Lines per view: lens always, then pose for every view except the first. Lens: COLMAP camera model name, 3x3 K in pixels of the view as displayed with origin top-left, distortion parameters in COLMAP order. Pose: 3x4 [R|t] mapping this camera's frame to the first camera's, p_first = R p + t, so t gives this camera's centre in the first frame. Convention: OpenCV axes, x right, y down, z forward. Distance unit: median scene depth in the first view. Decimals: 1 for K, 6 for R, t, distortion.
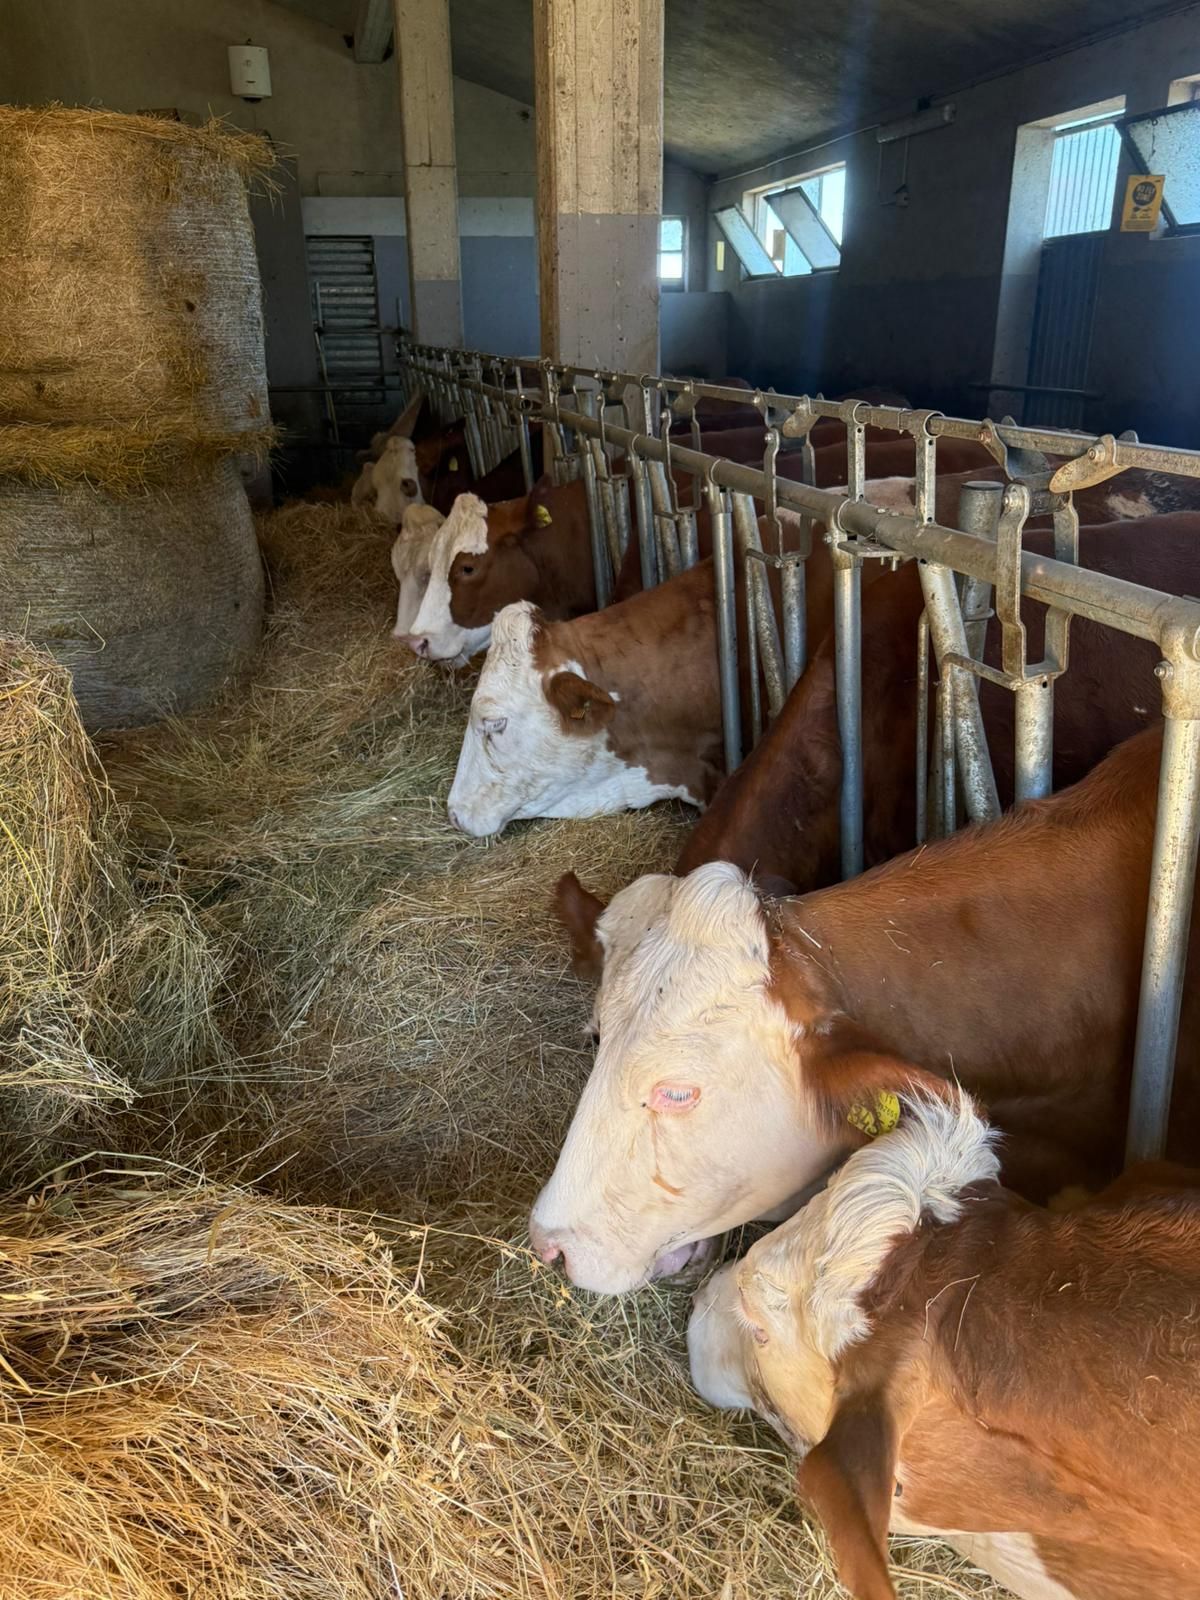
lens RADIAL K [[1215.6, 0, 600.0], [0, 1215.6, 800.0], [0, 0, 1]] dist [0.002820, 0.003590]
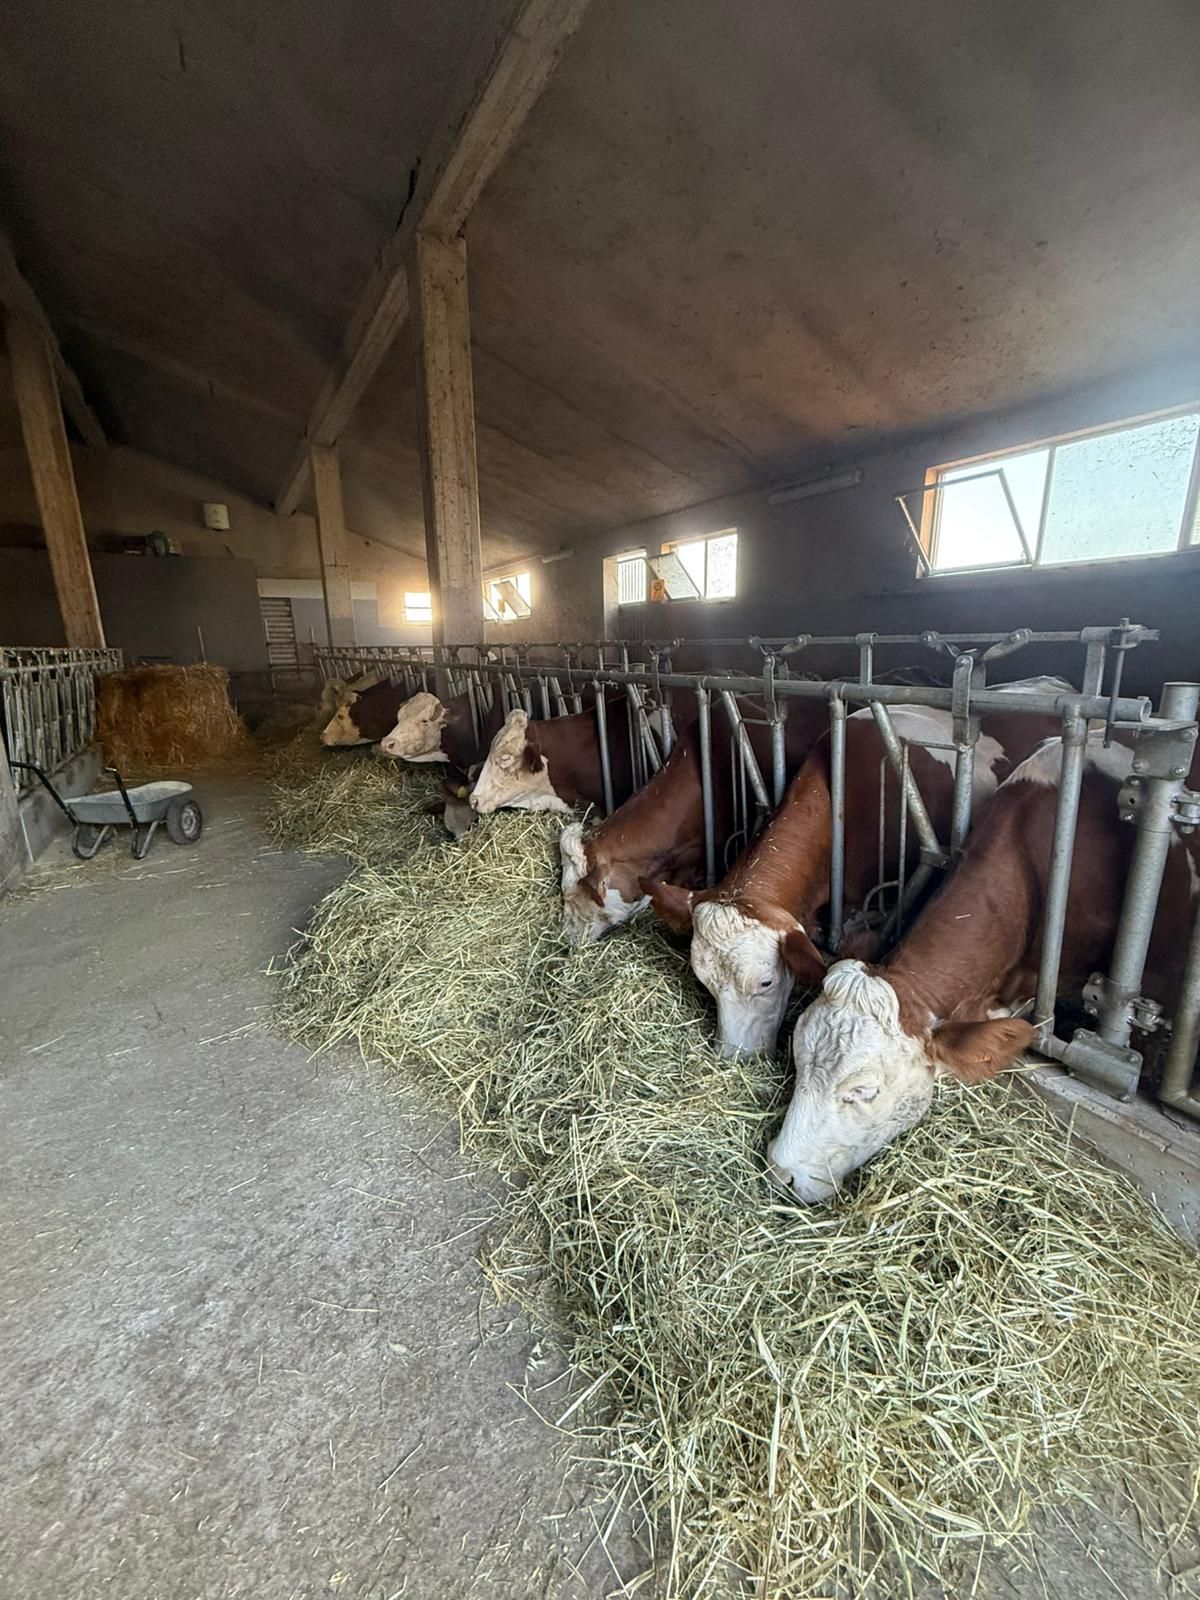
lens RADIAL K [[654.1, 0, 600.0], [0, 654.1, 800.0], [0, 0, 1]] dist [0.001559, 0.000052]
pose [[0.952228, -0.072465, 0.296666, -0.093880], [0.114245, 0.985430, -0.125996, 0.087417], [-0.283214, 0.153870, 0.946633, -0.166099]]
